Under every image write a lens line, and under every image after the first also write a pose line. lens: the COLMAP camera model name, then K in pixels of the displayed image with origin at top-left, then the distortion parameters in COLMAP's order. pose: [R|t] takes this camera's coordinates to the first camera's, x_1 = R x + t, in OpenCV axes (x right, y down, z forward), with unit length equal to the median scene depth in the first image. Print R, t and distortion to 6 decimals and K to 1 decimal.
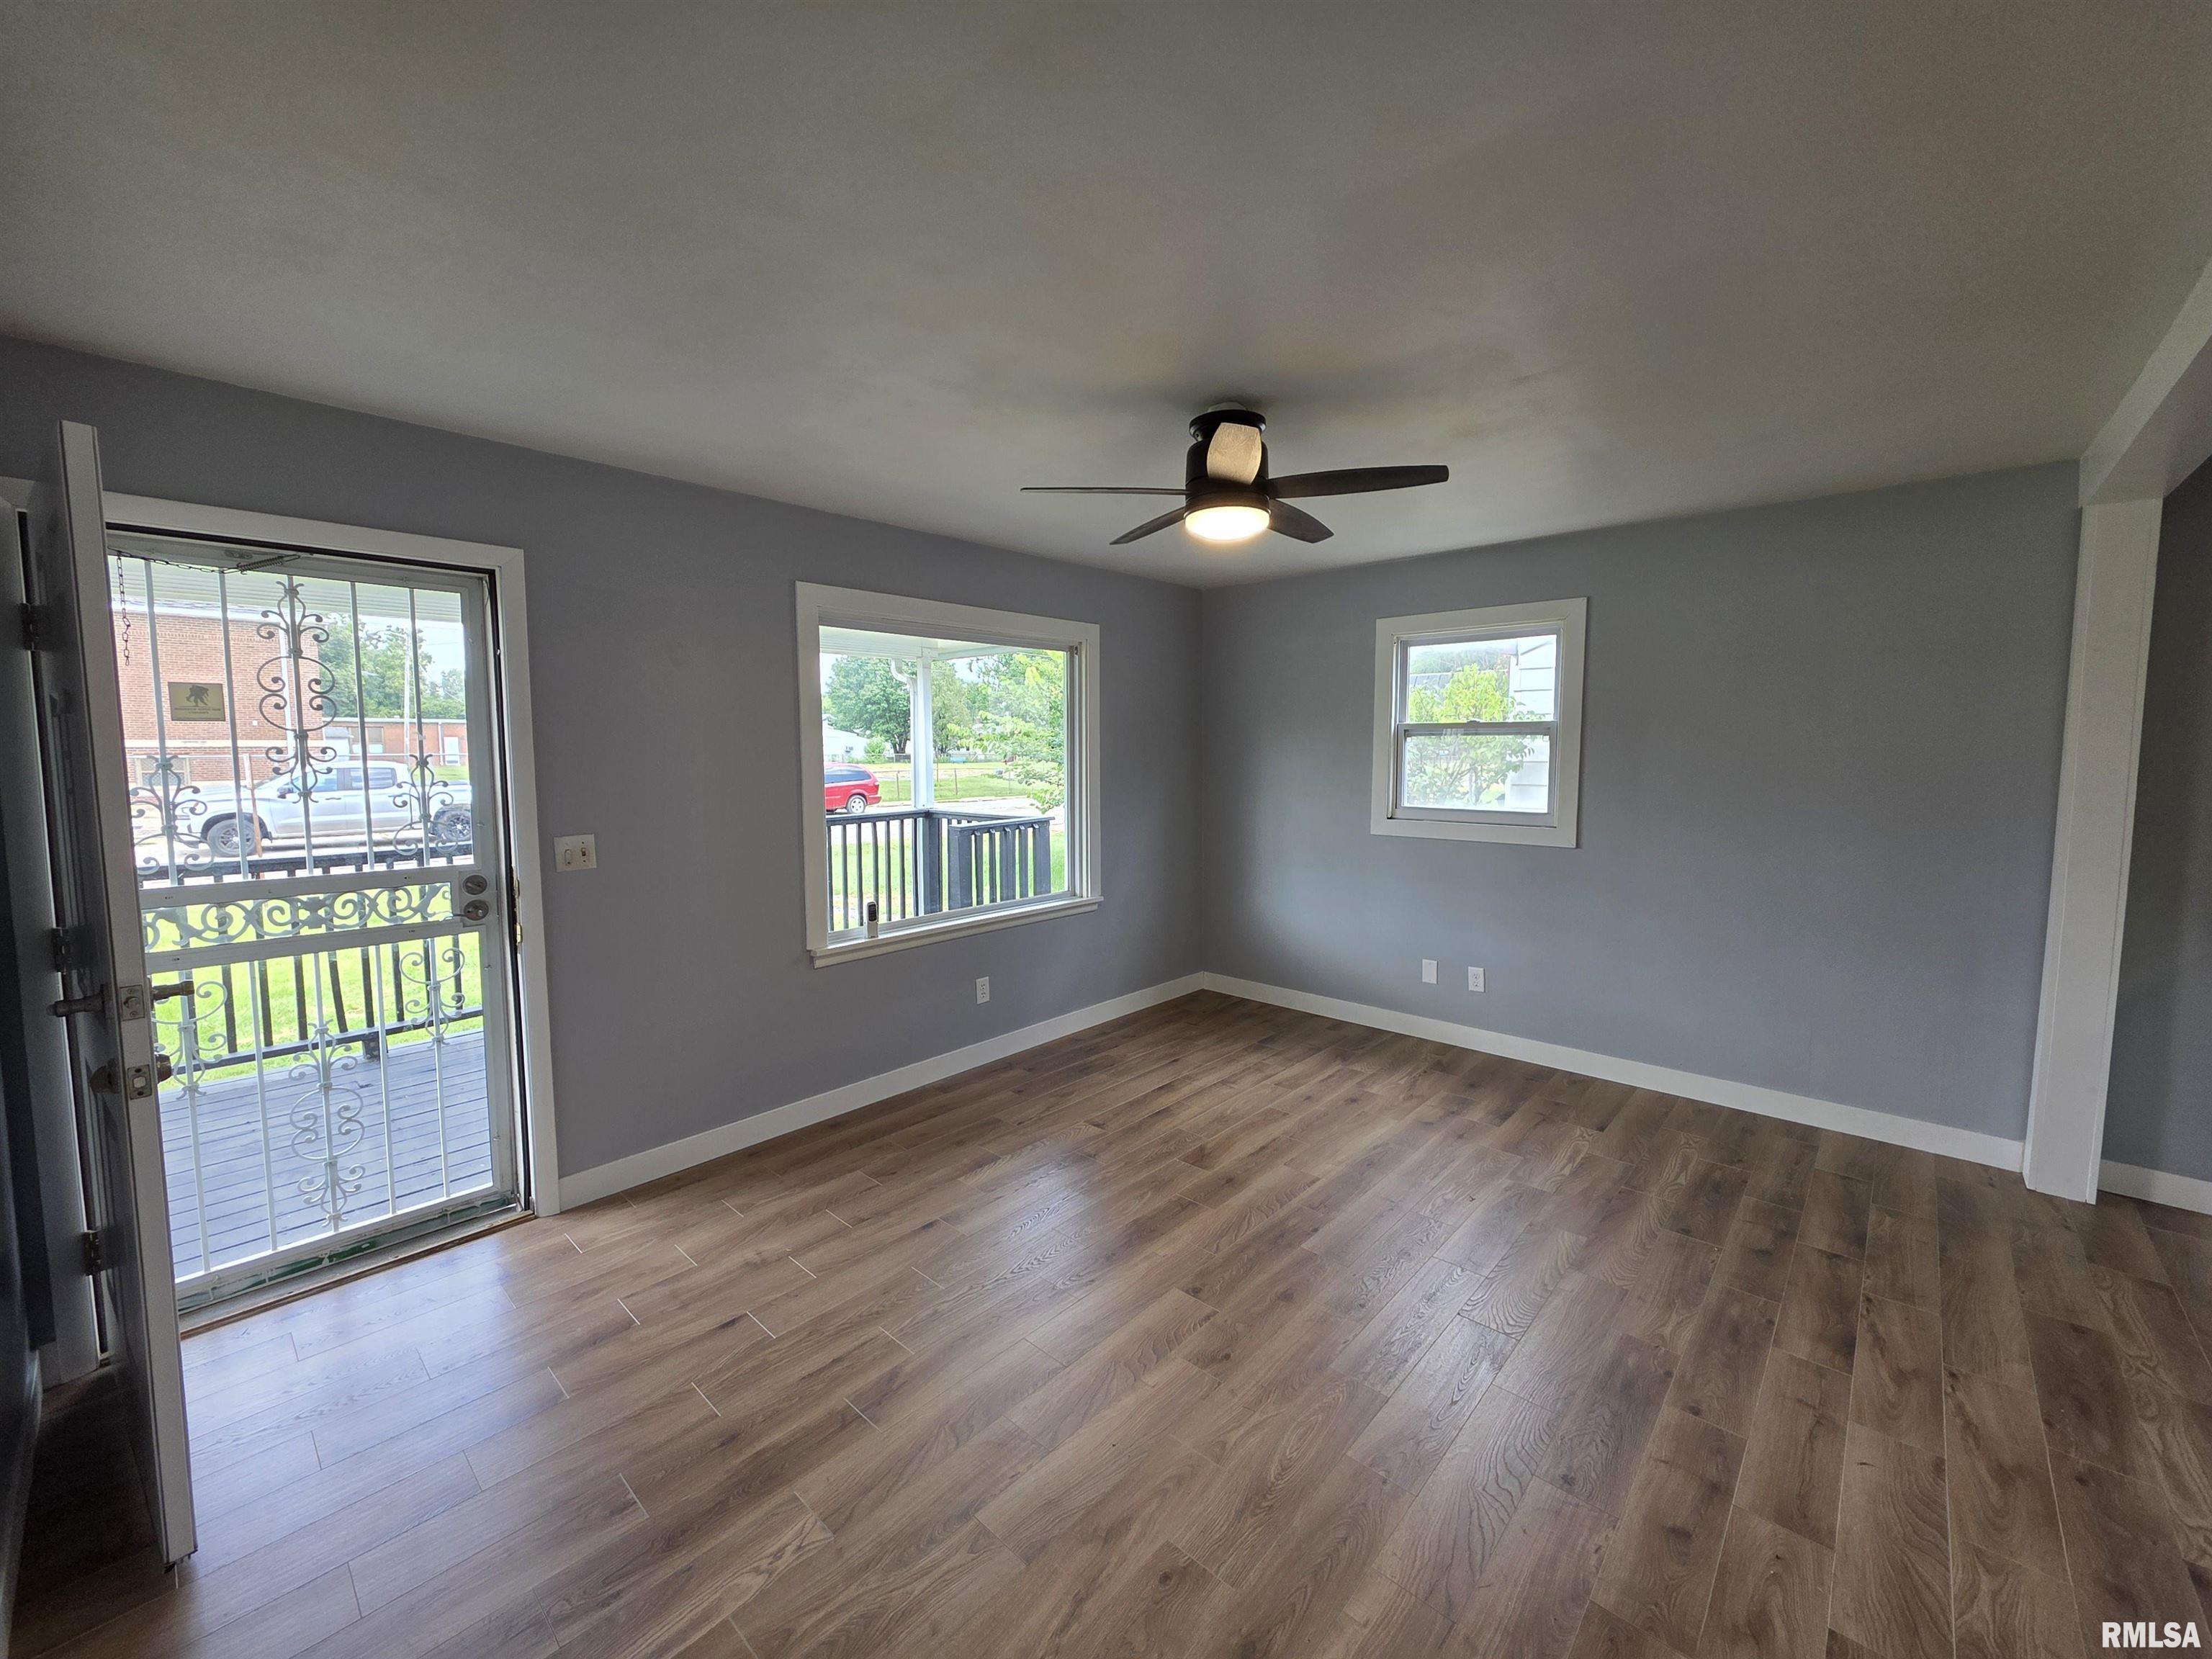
lens RADIAL K [[882.6, 0, 1105.2], [0, 882.6, 817.3], [0, 0, 1]] dist [0.002512, 0.000042]
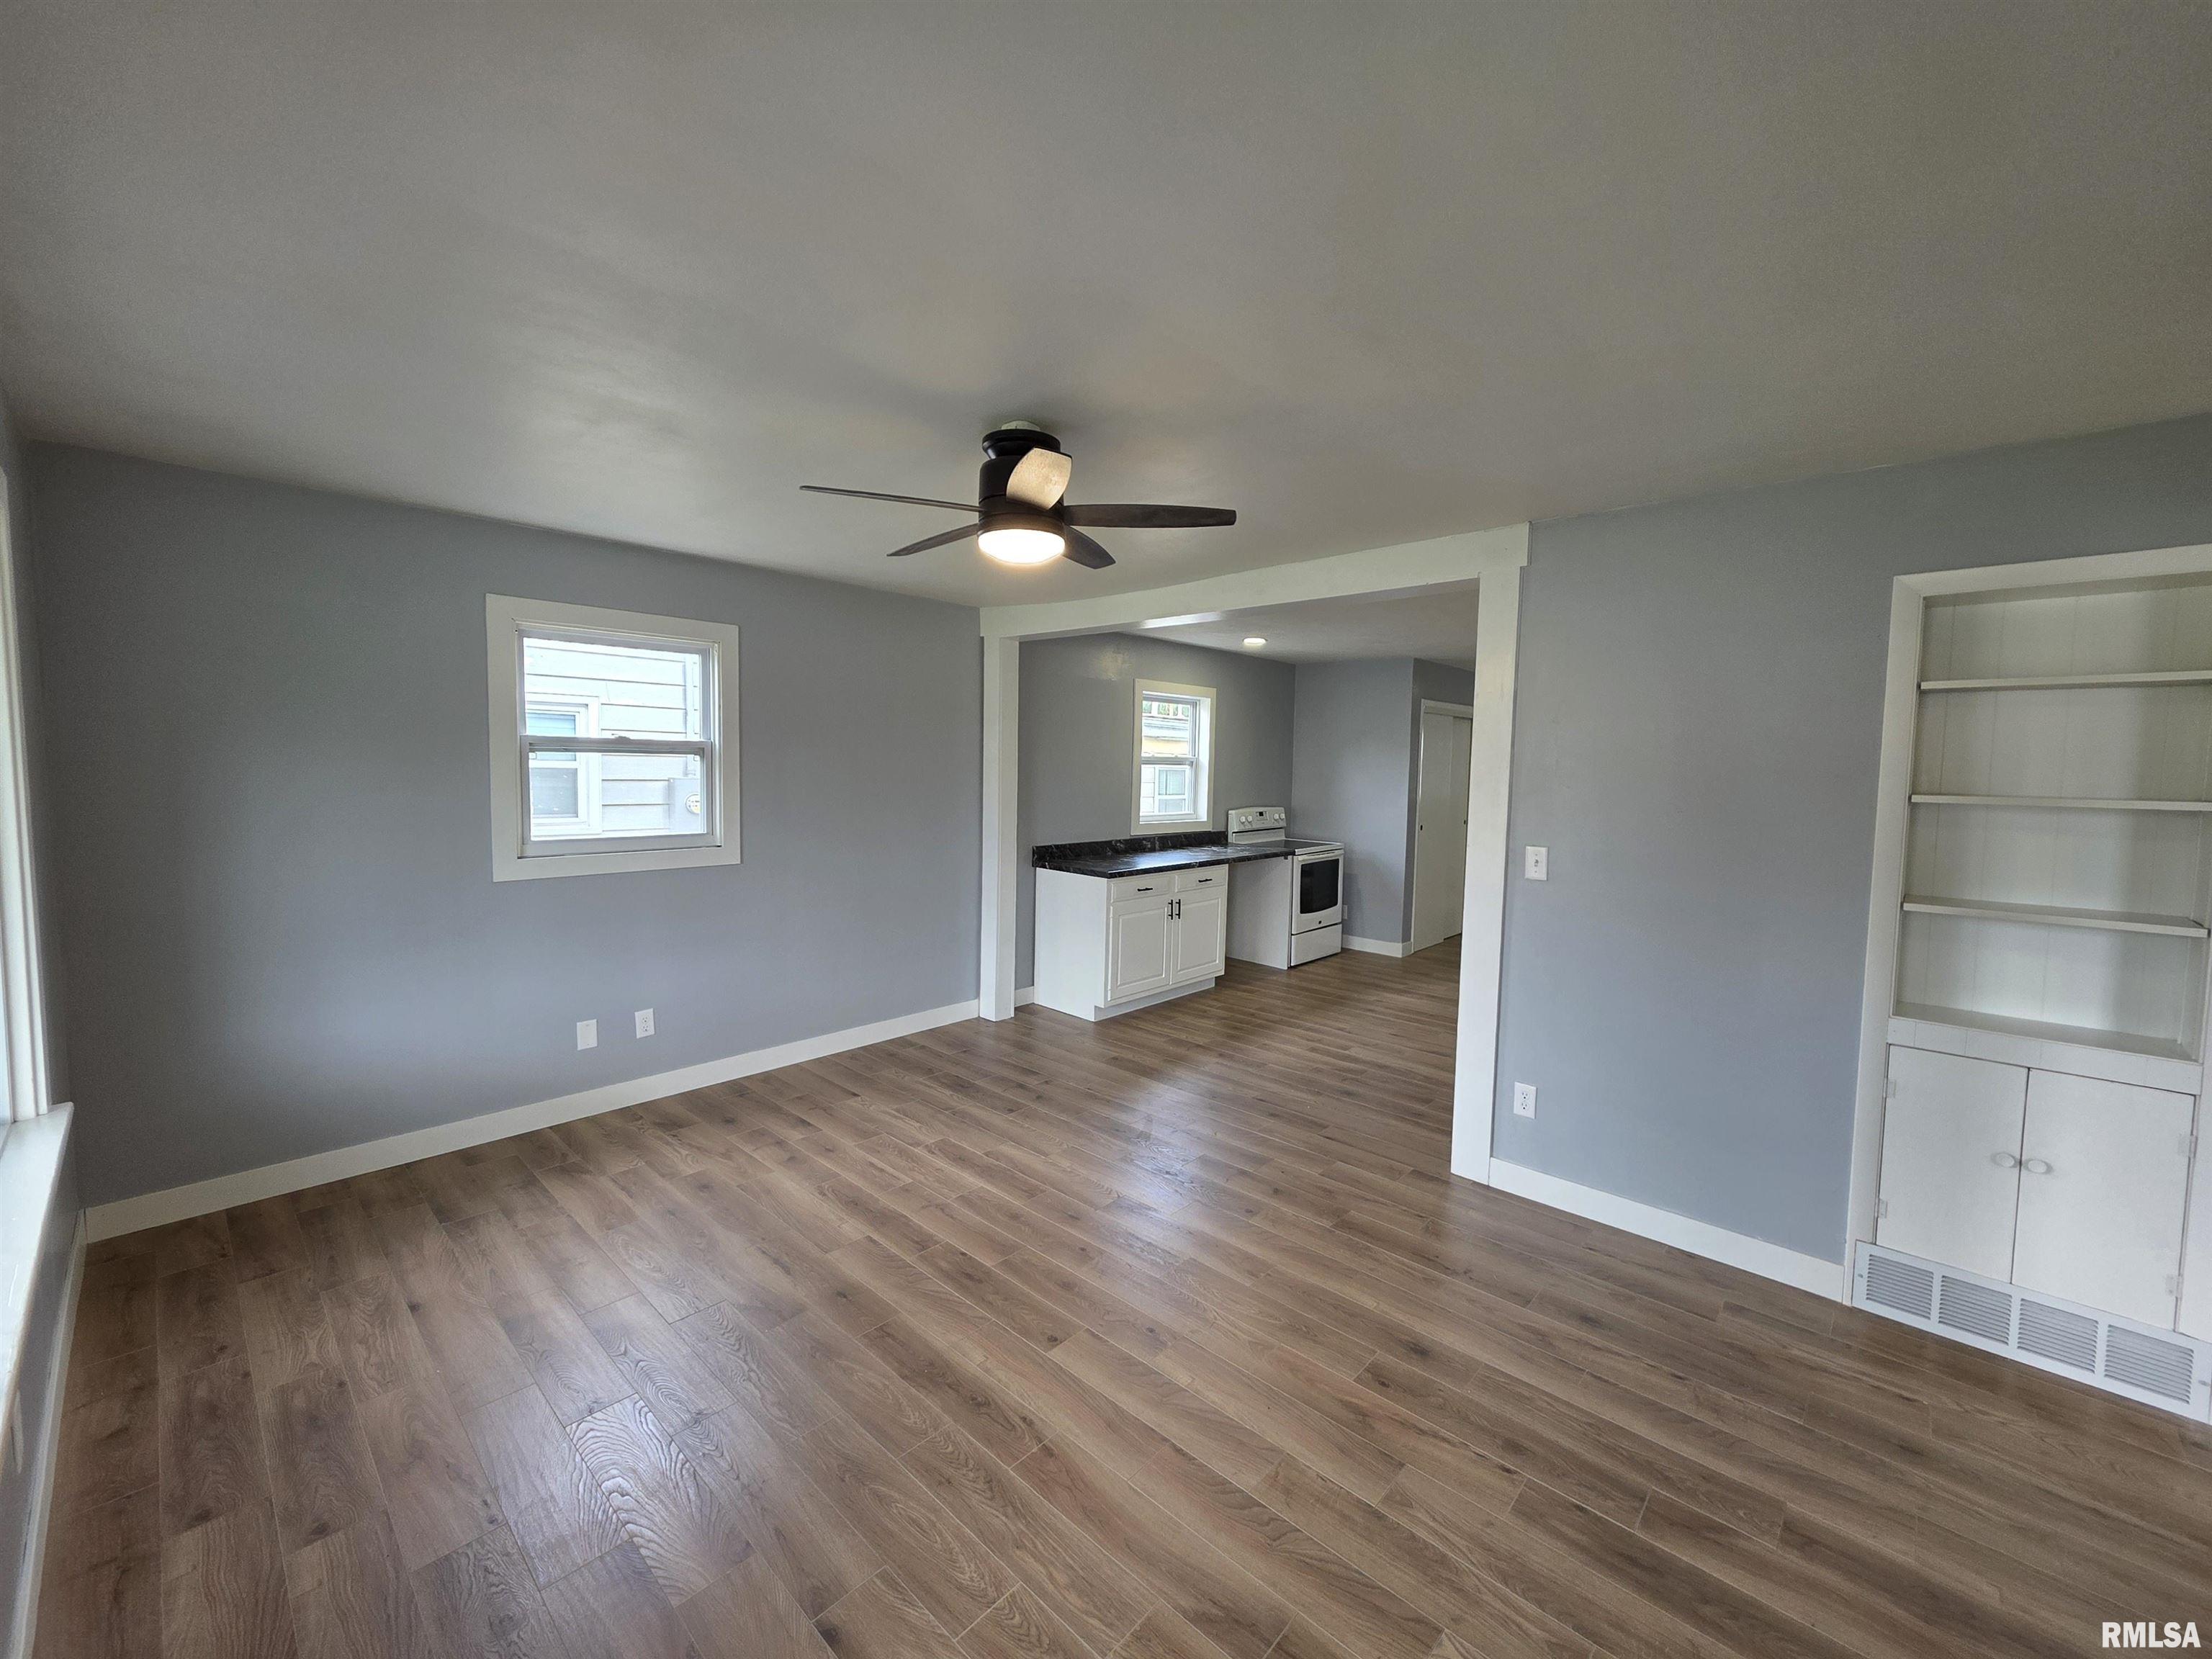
lens RADIAL K [[882.6, 0, 1105.2], [0, 882.6, 817.3], [0, 0, 1]] dist [0.002512, 0.000042]
pose [[0.005409, -0.057355, 0.998339, -0.551214], [0.064004, 0.996327, 0.056893, -0.056551], [-0.997935, 0.063590, 0.009060, 0.596362]]
